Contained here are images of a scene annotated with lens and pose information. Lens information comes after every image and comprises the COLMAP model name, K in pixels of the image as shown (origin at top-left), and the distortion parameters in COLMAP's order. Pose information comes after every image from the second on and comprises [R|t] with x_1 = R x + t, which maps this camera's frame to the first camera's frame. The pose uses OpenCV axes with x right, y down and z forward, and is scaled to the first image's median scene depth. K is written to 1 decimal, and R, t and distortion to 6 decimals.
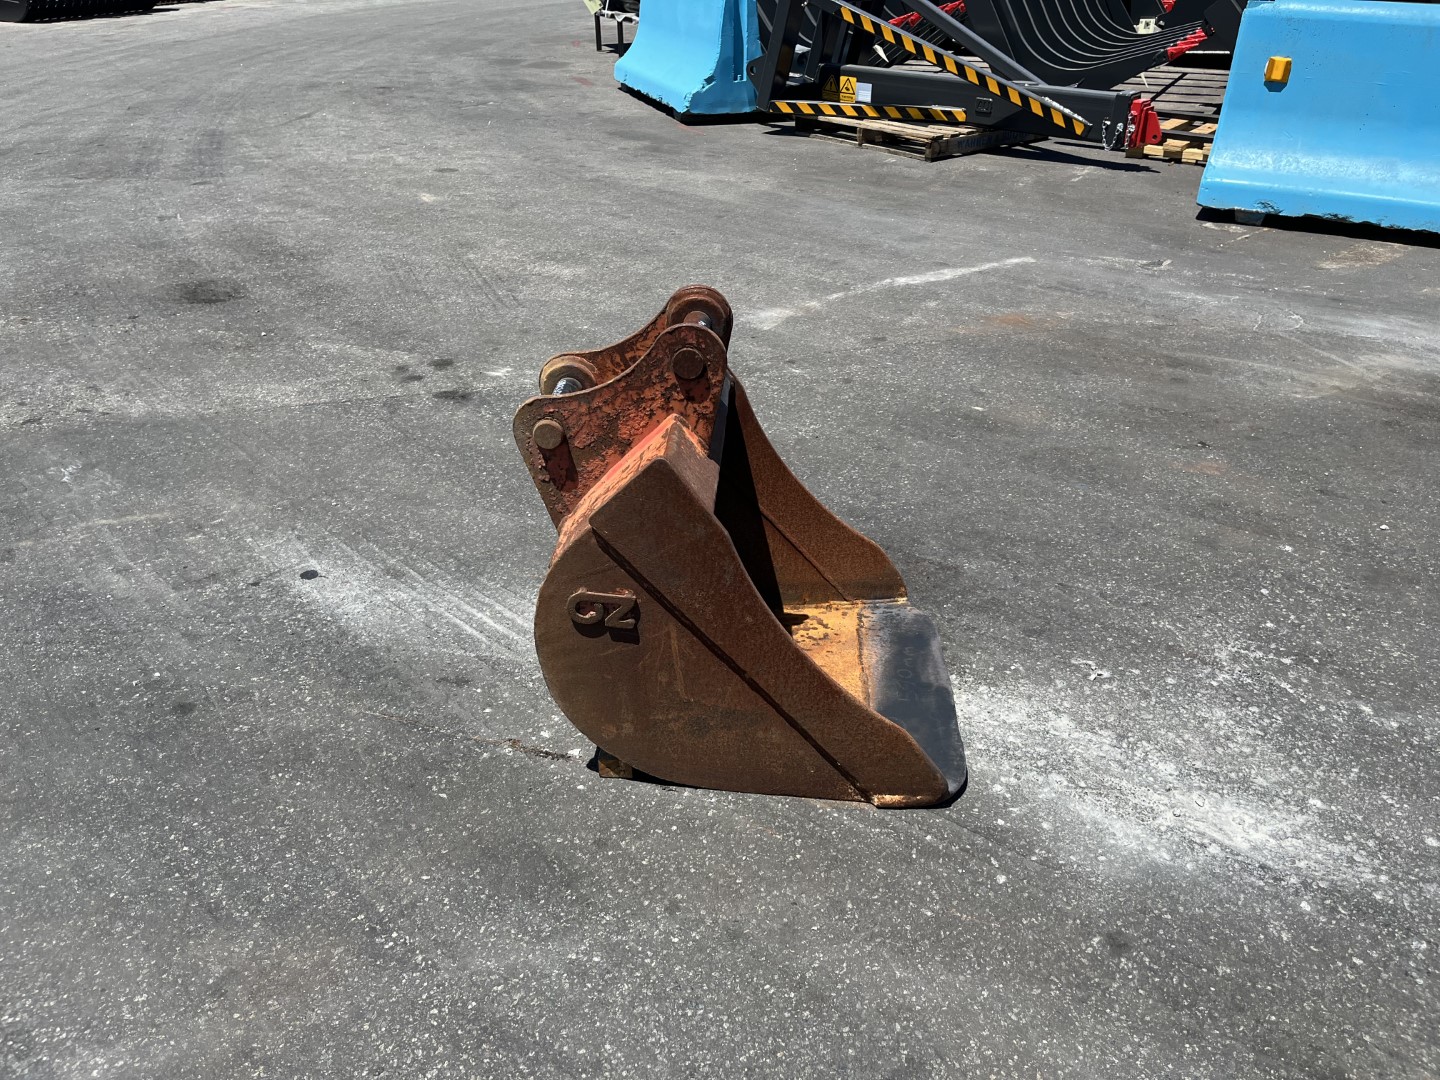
lens RADIAL K [[1089.9, 0, 729.3], [0, 1089.9, 553.3], [0, 0, 1]] dist [0.054272, -0.076114]
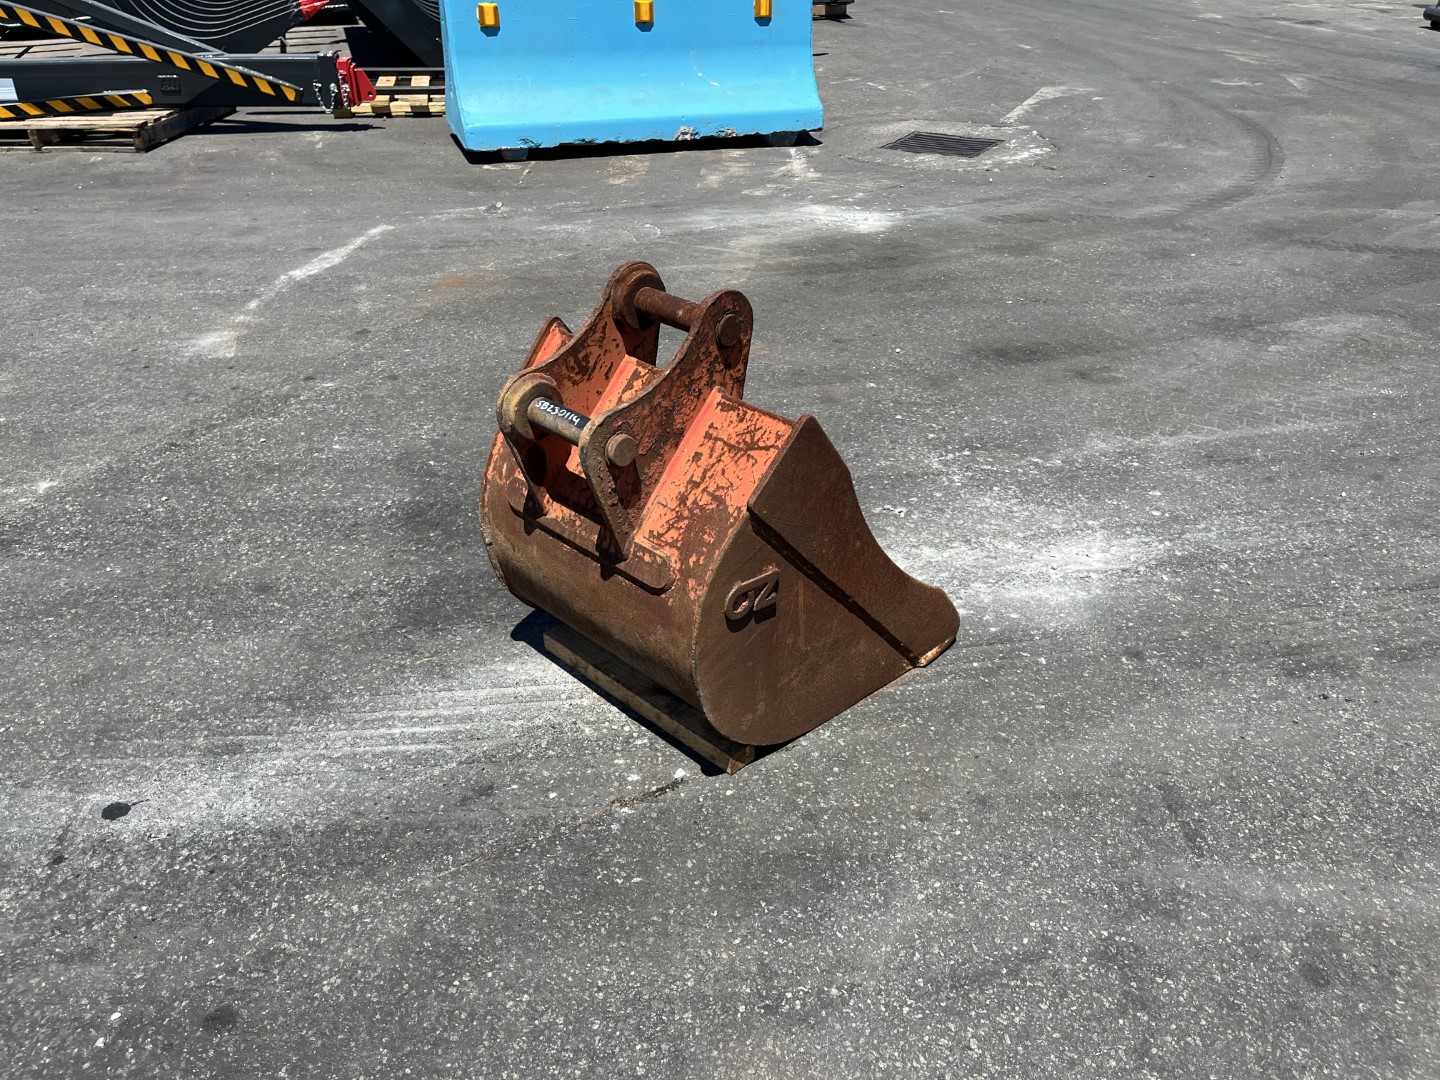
lens RADIAL K [[1089.9, 0, 729.3], [0, 1089.9, 553.3], [0, 0, 1]] dist [0.054272, -0.076114]
pose [[0.673679, -0.387776, 0.629116, -0.621875], [0.369251, 0.914022, 0.167980, -0.131514], [-0.640164, 0.119137, 0.758944, 0.233842]]
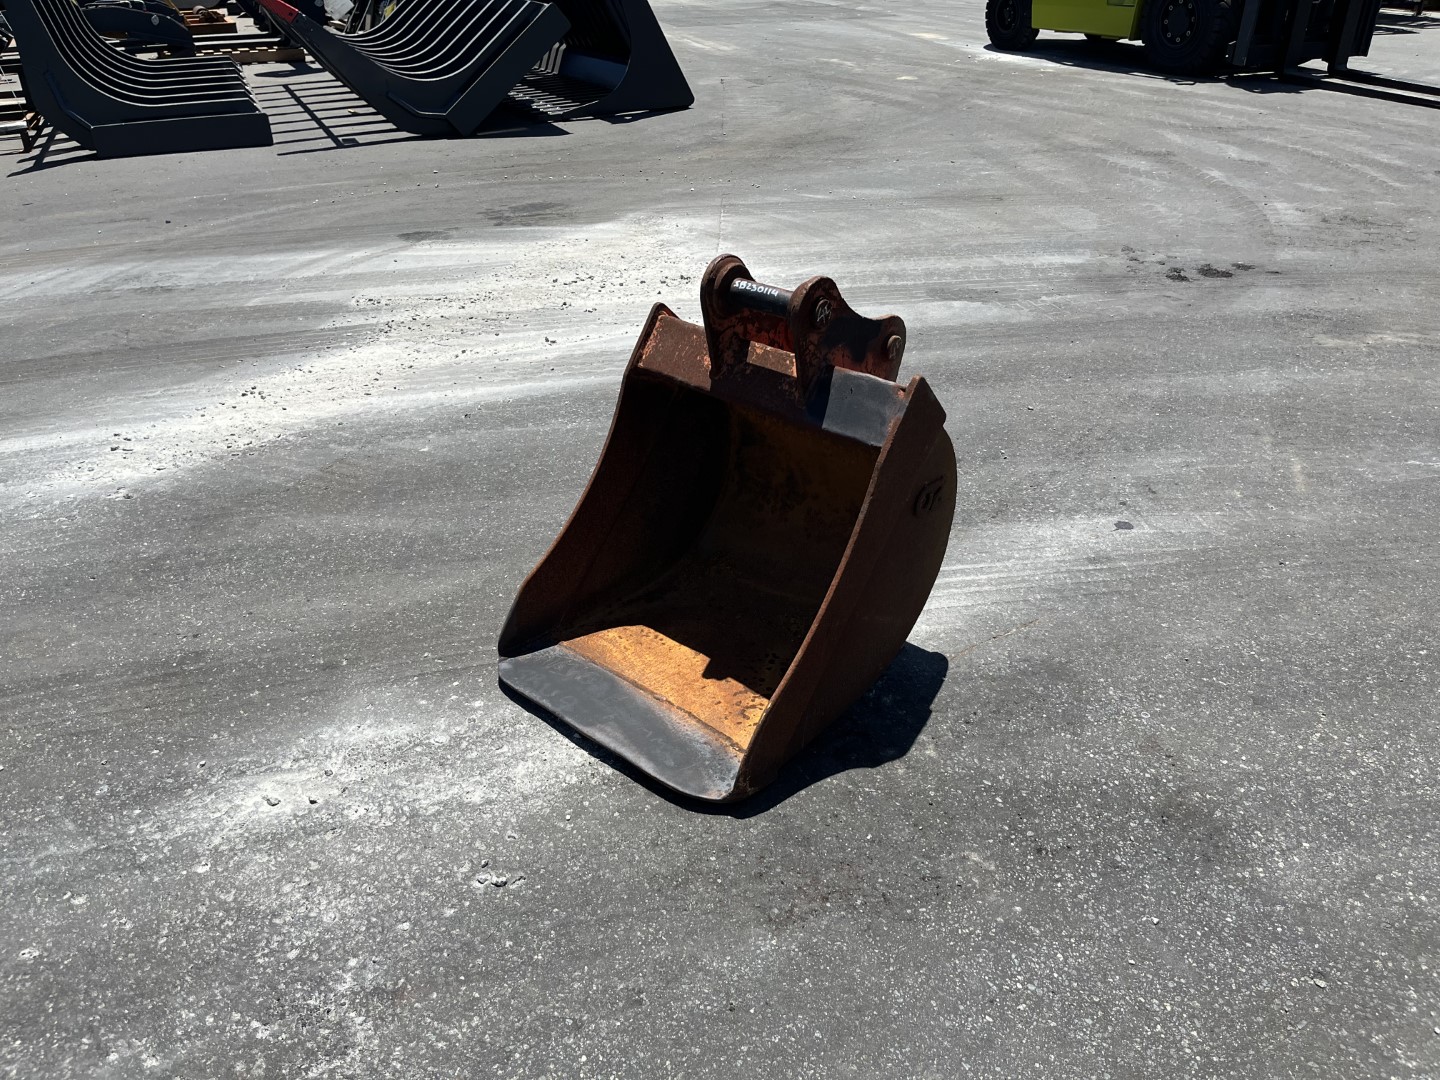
lens RADIAL K [[1088.3, 0, 716.4], [0, 1088.3, 559.1], [0, 0, 1]] dist [0.057230, -0.079533]
pose [[-0.633810, 0.394118, -0.665549, 0.727585], [-0.377674, 0.593221, 0.710951, -0.703587], [0.675016, 0.701969, -0.227141, 1.243212]]
